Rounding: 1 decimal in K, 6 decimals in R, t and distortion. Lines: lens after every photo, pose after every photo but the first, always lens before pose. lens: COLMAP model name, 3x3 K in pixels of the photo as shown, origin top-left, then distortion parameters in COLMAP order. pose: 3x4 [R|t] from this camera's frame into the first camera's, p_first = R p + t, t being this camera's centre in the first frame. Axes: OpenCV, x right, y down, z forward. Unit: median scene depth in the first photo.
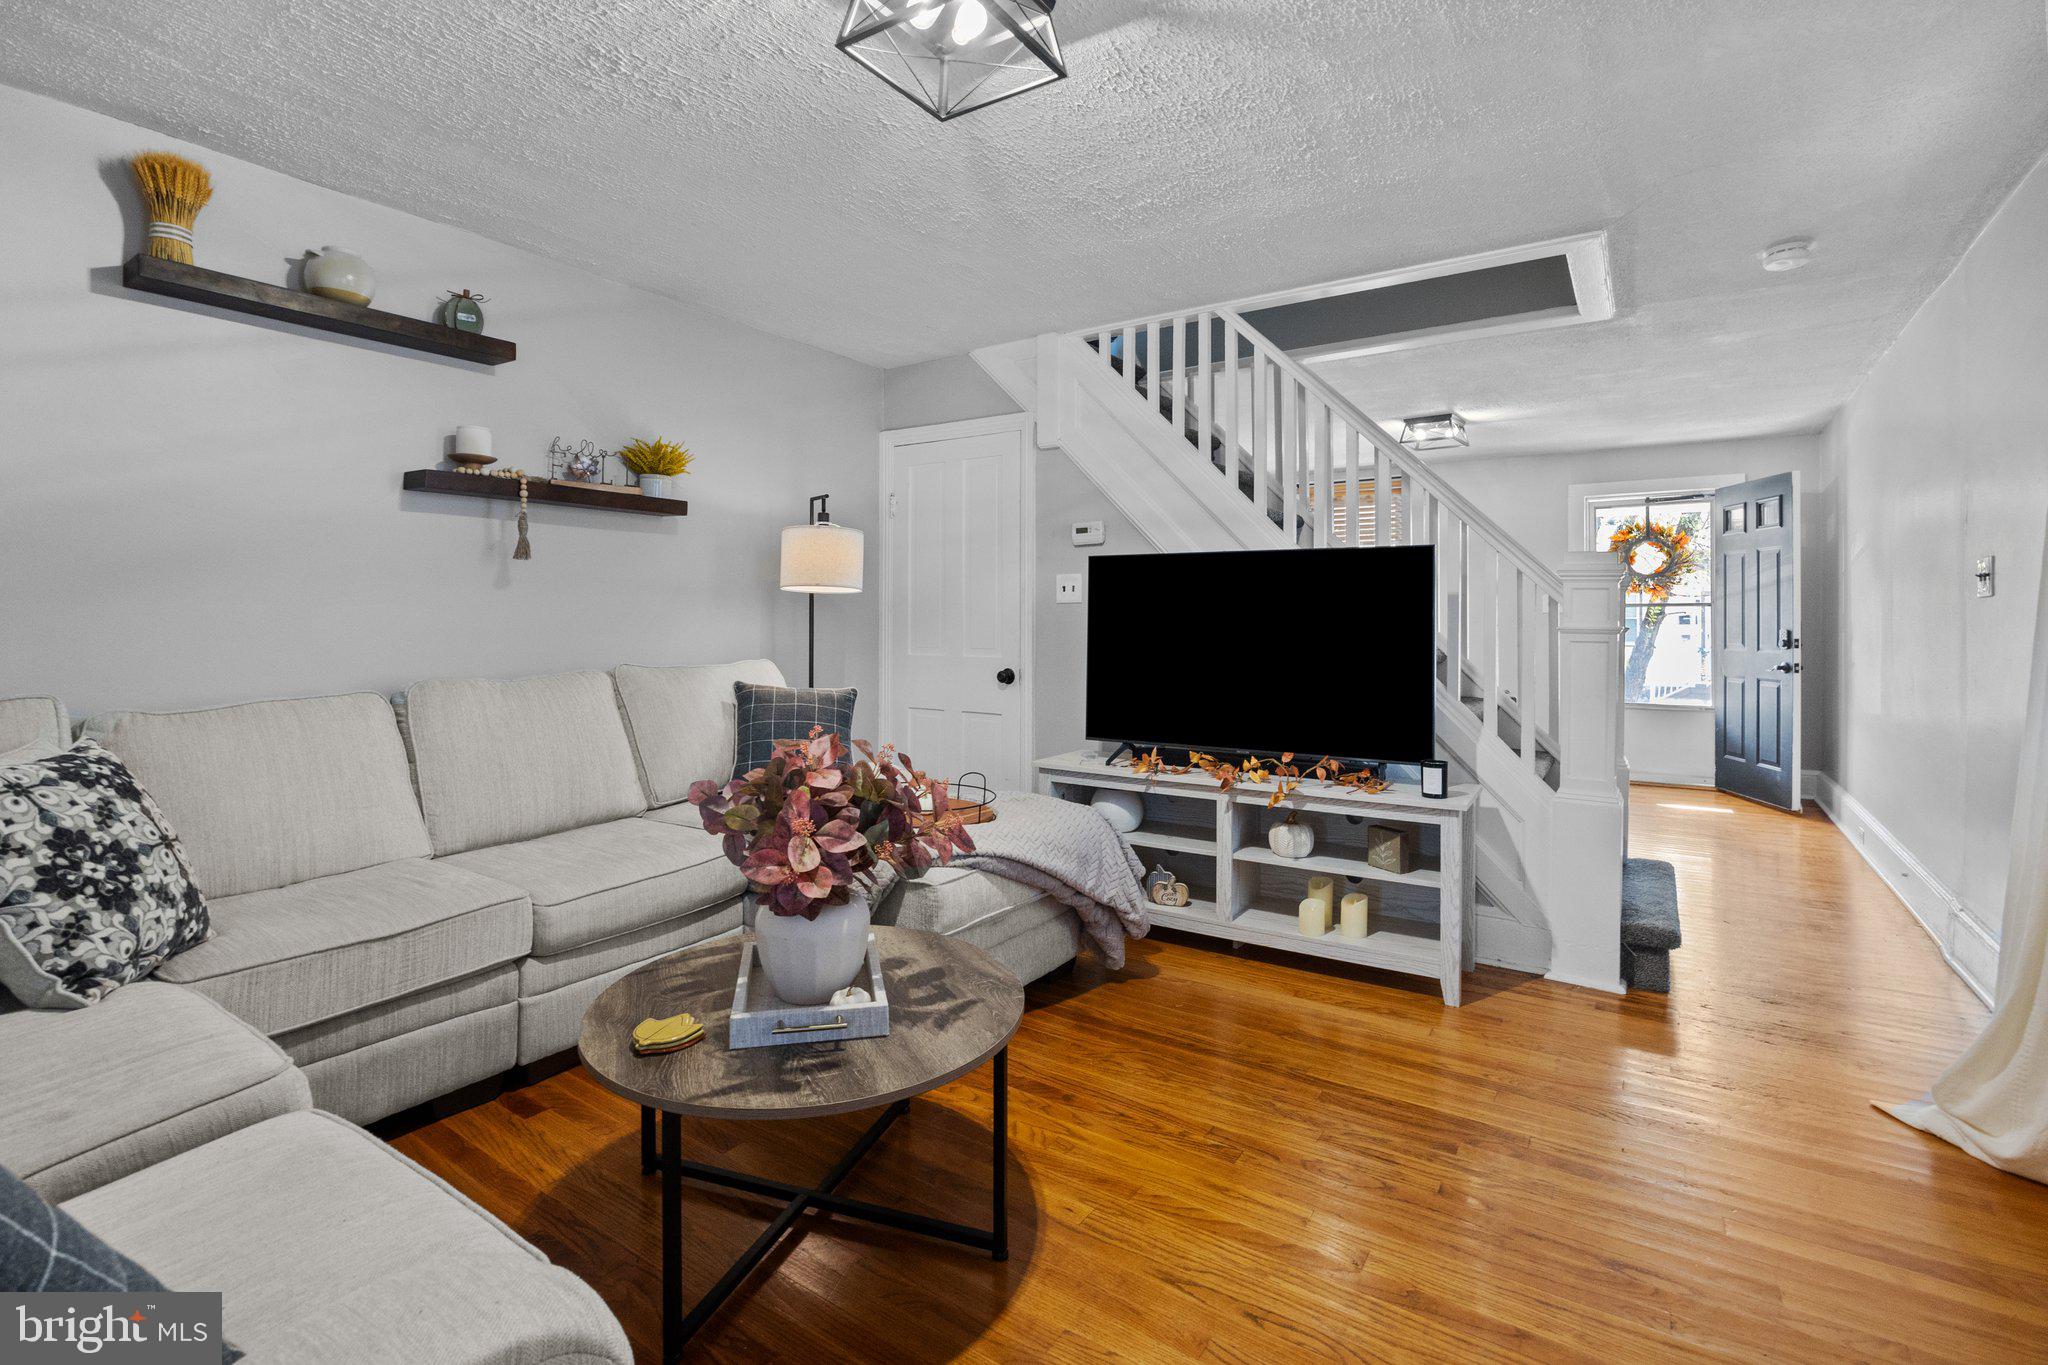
lens RADIAL K [[950.5, 0, 1013.5], [0, 950.5, 627.4], [0, 0, 1]] dist [-0.004976, -0.000955]
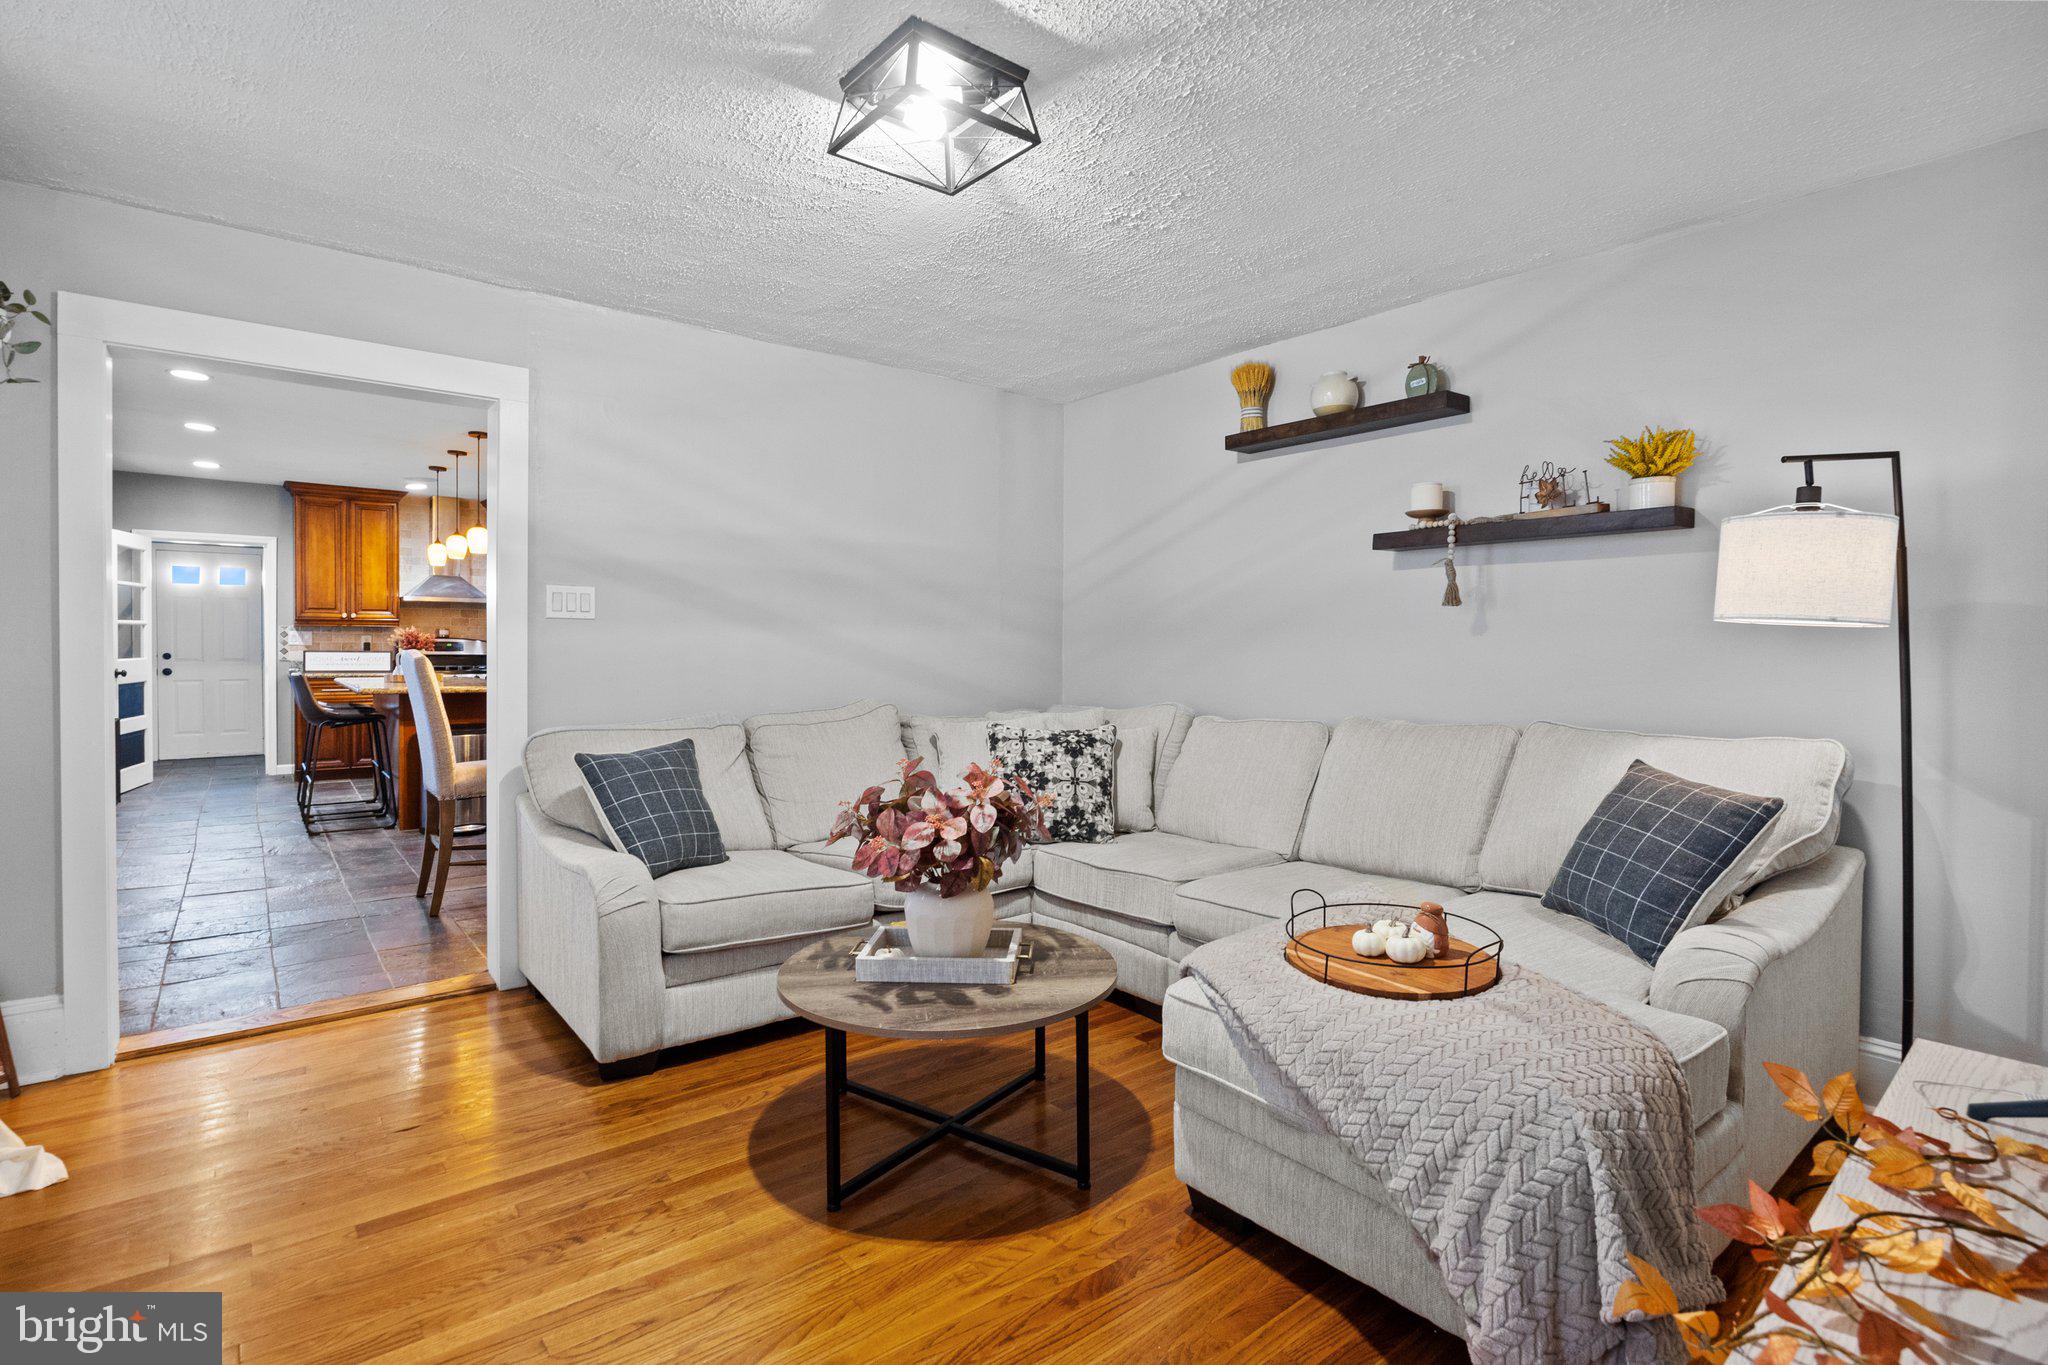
lens RADIAL K [[993.5, 0, 1032.3], [0, 993.5, 662.6], [0, 0, 1]] dist [-0.011629, -0.000325]
pose [[-0.287774, 0.011415, -0.957630, 0.978269], [-0.011821, 0.999810, 0.015469, -0.035843], [0.957625, 0.015772, -0.287585, 1.420086]]
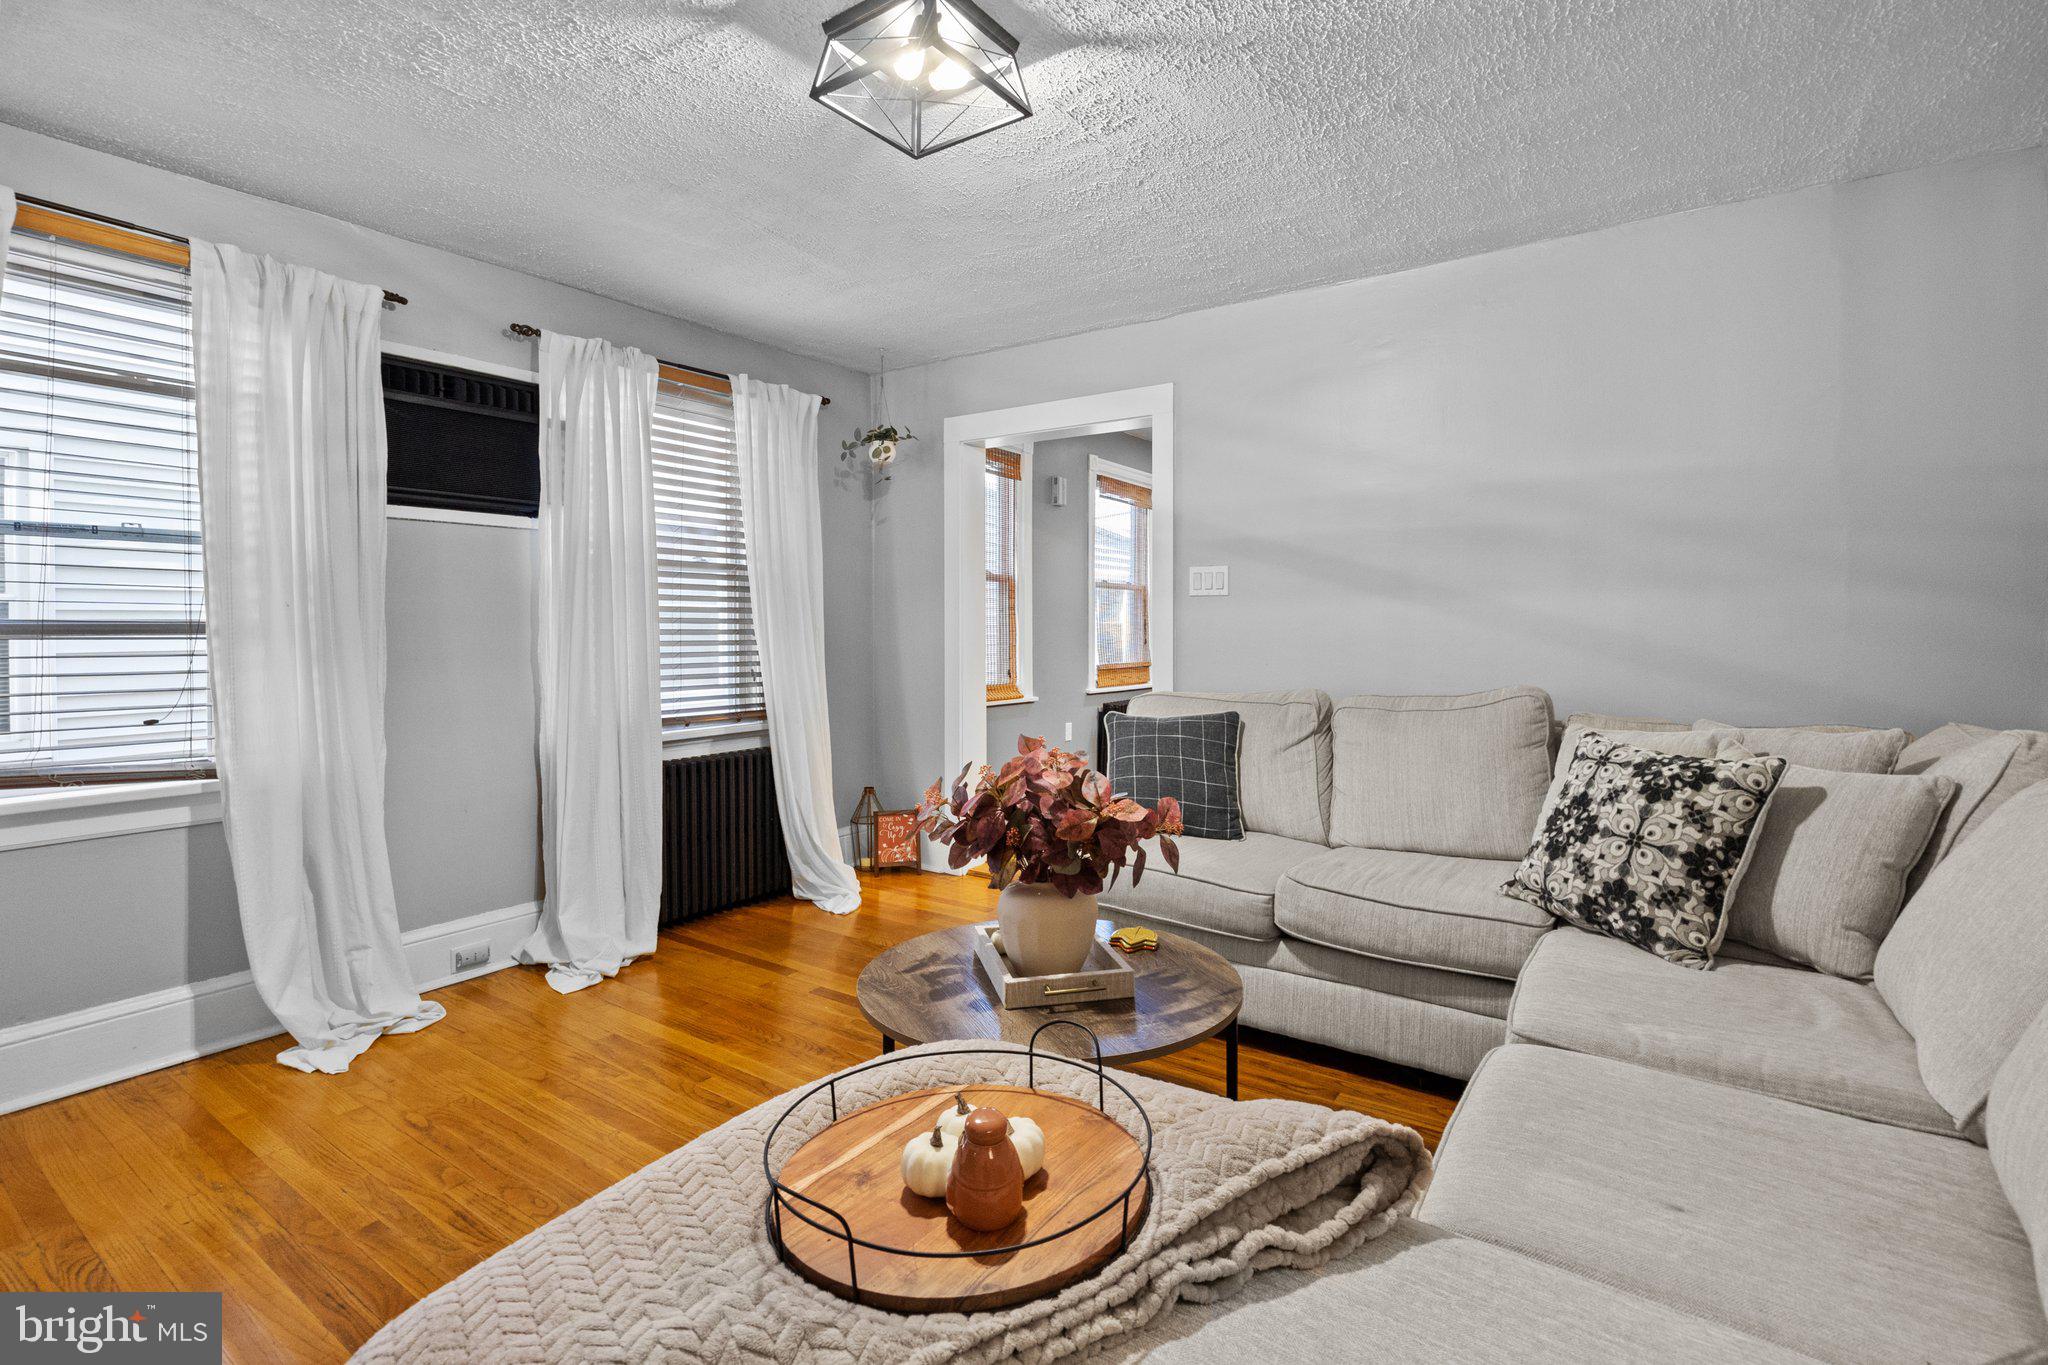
lens RADIAL K [[950.5, 0, 1013.5], [0, 950.5, 627.4], [0, 0, 1]] dist [-0.004976, -0.000955]
pose [[-0.999966, -0.000545, 0.008262, -0.172172], [-0.000475, 0.999964, 0.008463, -0.030216], [-0.008266, 0.008459, -0.999930, 2.033697]]
